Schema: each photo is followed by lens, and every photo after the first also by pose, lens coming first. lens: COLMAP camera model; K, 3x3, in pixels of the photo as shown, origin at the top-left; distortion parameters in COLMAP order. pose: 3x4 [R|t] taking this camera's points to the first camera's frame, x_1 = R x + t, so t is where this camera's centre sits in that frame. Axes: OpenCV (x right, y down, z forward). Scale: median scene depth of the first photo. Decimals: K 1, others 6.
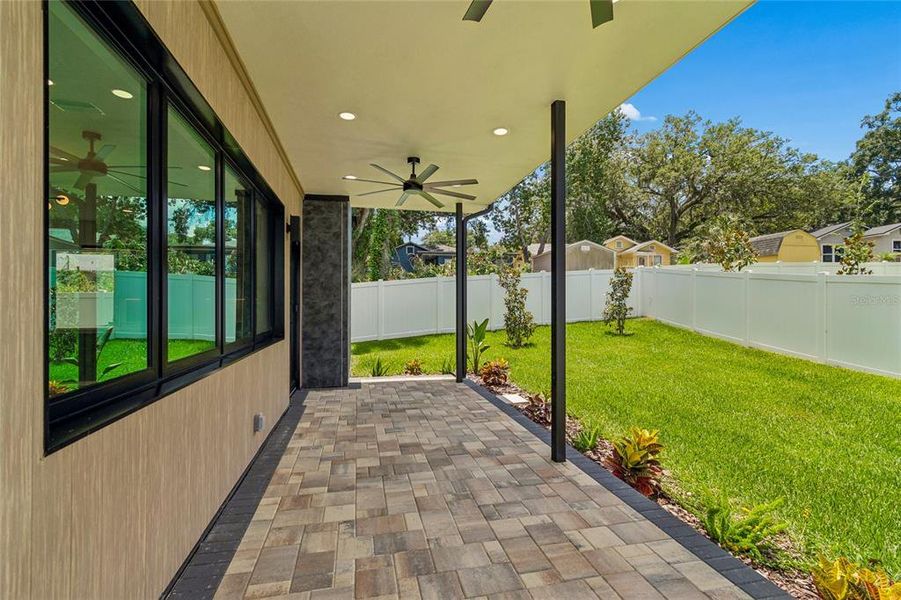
lens RADIAL K [[400.2, 0, 448.0], [0, 400.2, 306.4], [0, 0, 1]] dist [0.000549, 0.000012]
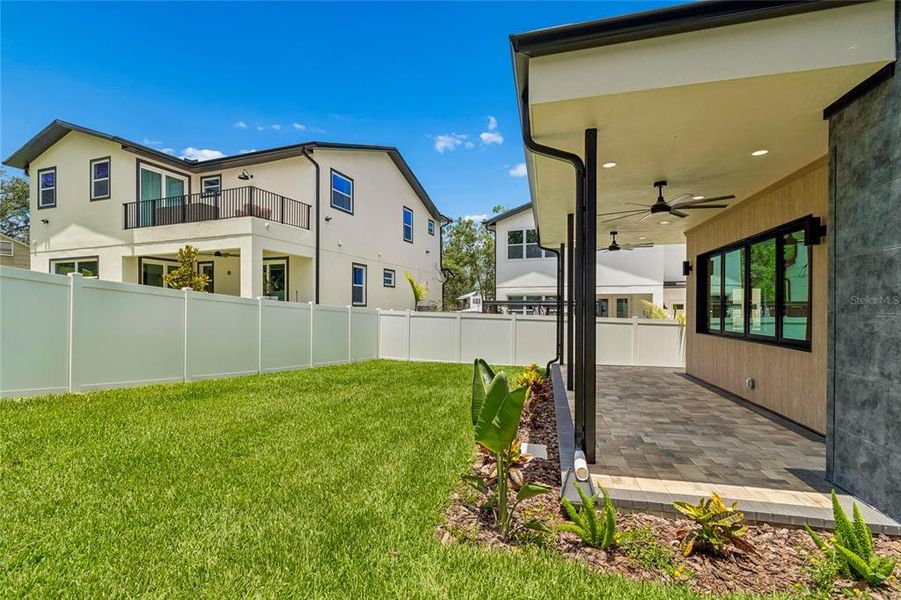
lens RADIAL K [[411.6, 0, 443.2], [0, 411.6, 311.3], [0, 0, 1]] dist [0.000651, -0.000647]
pose [[-0.891317, -0.002859, 0.453373, -0.087367], [0.002164, 0.999942, 0.010561, -0.037820], [-0.453376, 0.010394, -0.891259, 2.879759]]
